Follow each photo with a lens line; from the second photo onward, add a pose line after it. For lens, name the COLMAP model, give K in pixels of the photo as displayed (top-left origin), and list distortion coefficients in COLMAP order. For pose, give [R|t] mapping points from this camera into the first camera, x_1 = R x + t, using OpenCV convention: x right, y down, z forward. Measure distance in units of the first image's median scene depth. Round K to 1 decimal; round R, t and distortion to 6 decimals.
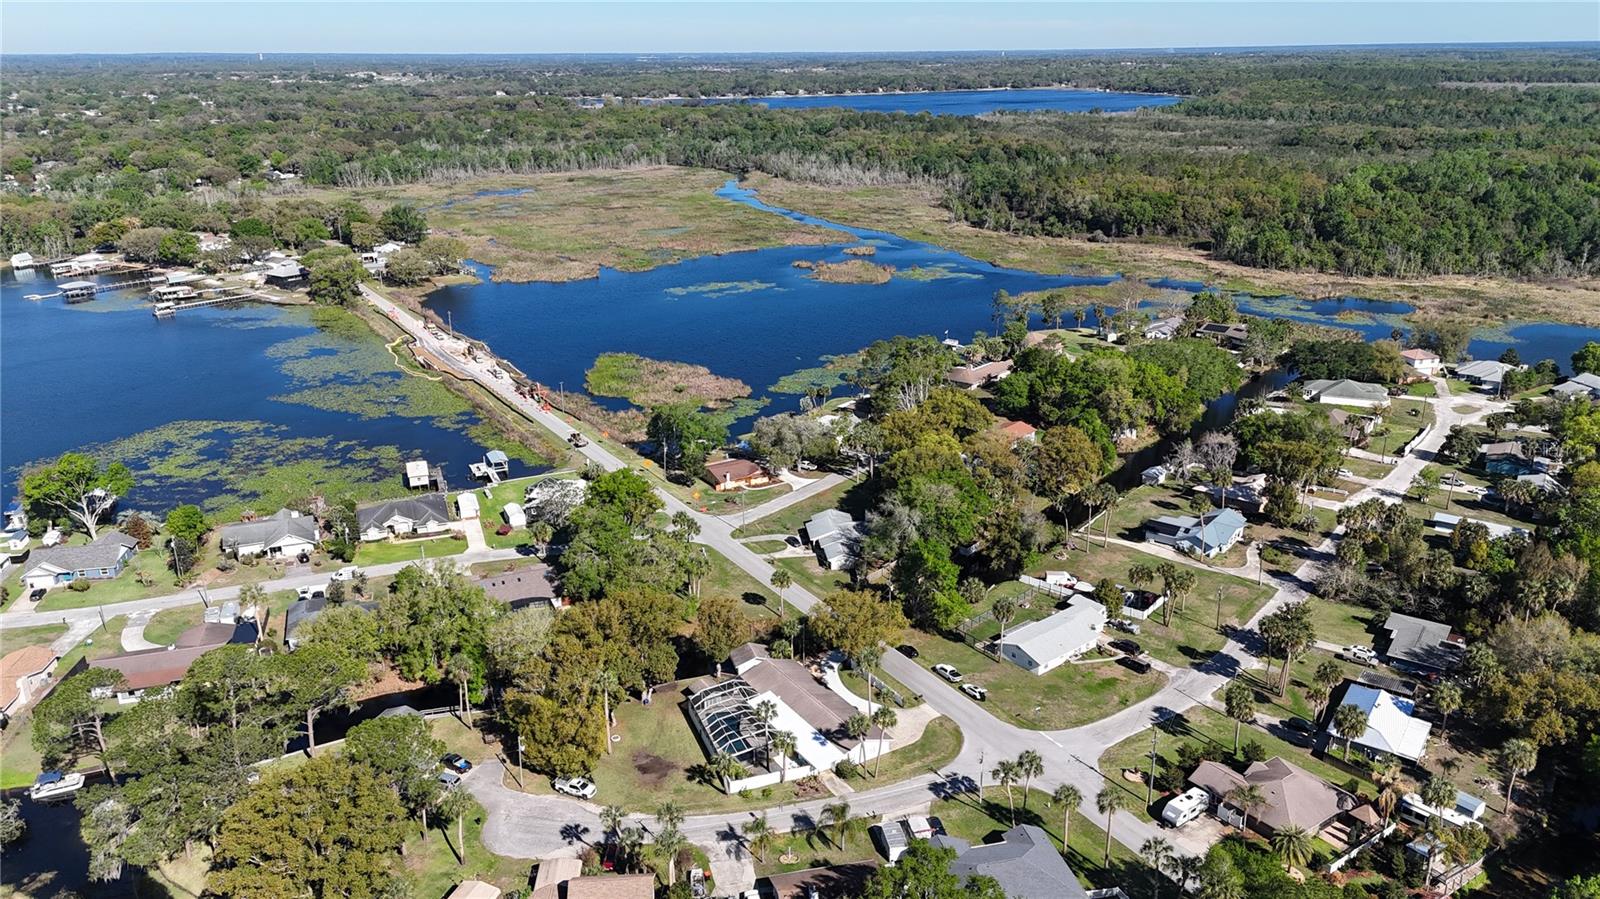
lens RADIAL K [[1162.8, 0, 787.2], [0, 1162.8, 438.3], [0, 0, 1]] dist [0.074056, -0.062991]
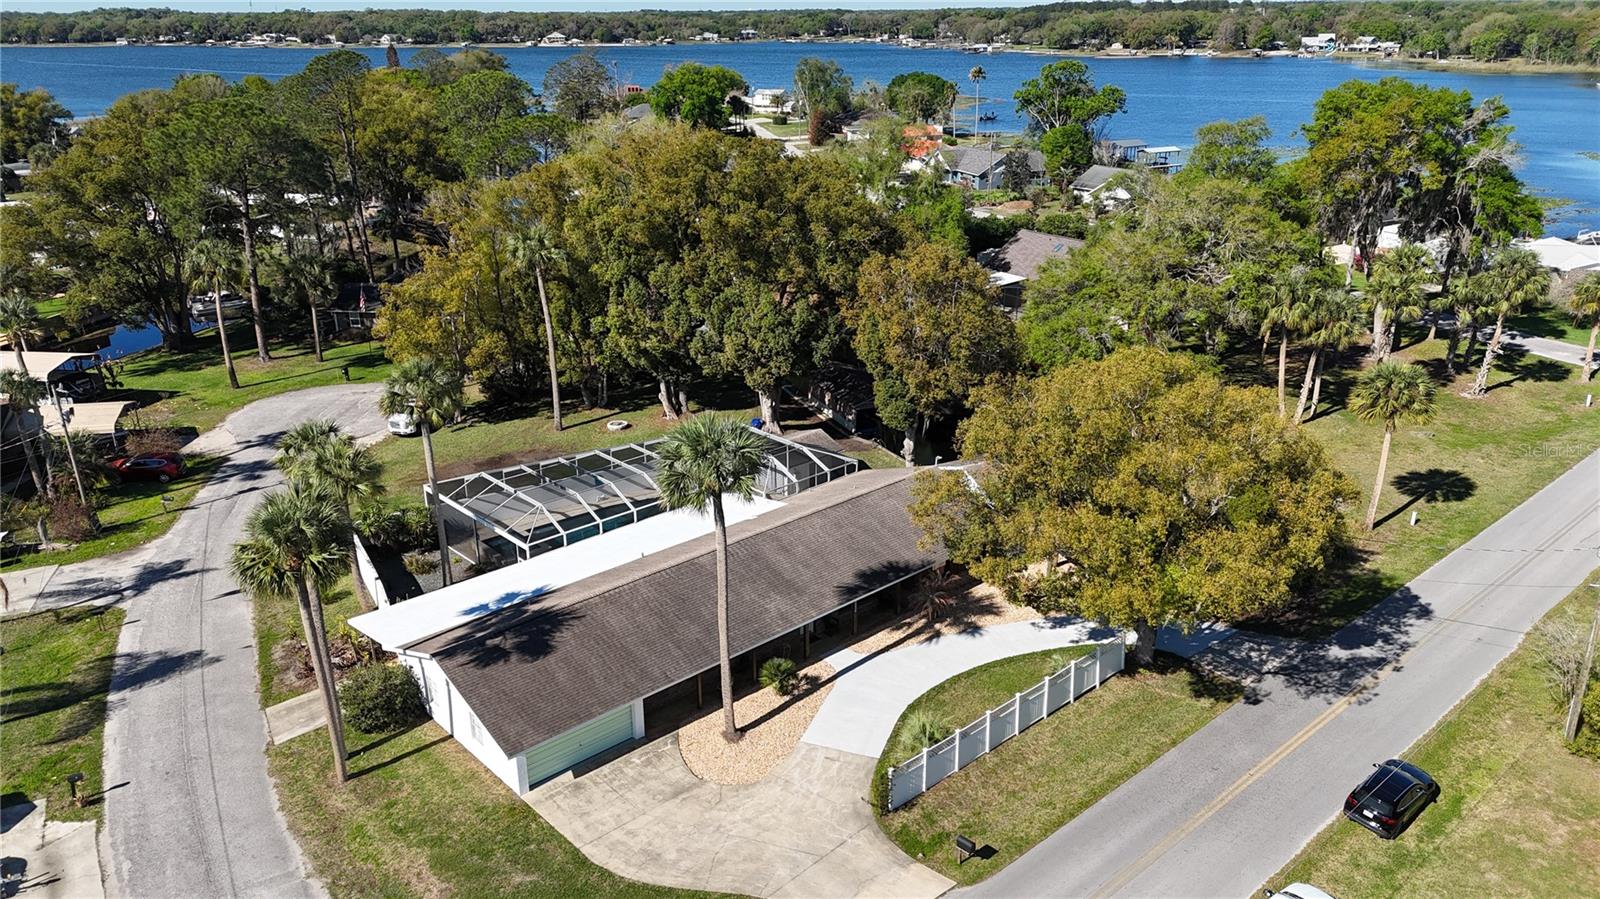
lens RADIAL K [[1162.8, 0, 805.4], [0, 1162.8, 454.2], [0, 0, 1]] dist [0.074056, -0.062991]
pose [[0.189845, 0.360362, -0.913290, 0.291435], [-0.298243, 0.907417, 0.296049, 0.113692], [0.935420, 0.216178, 0.279744, 0.964262]]
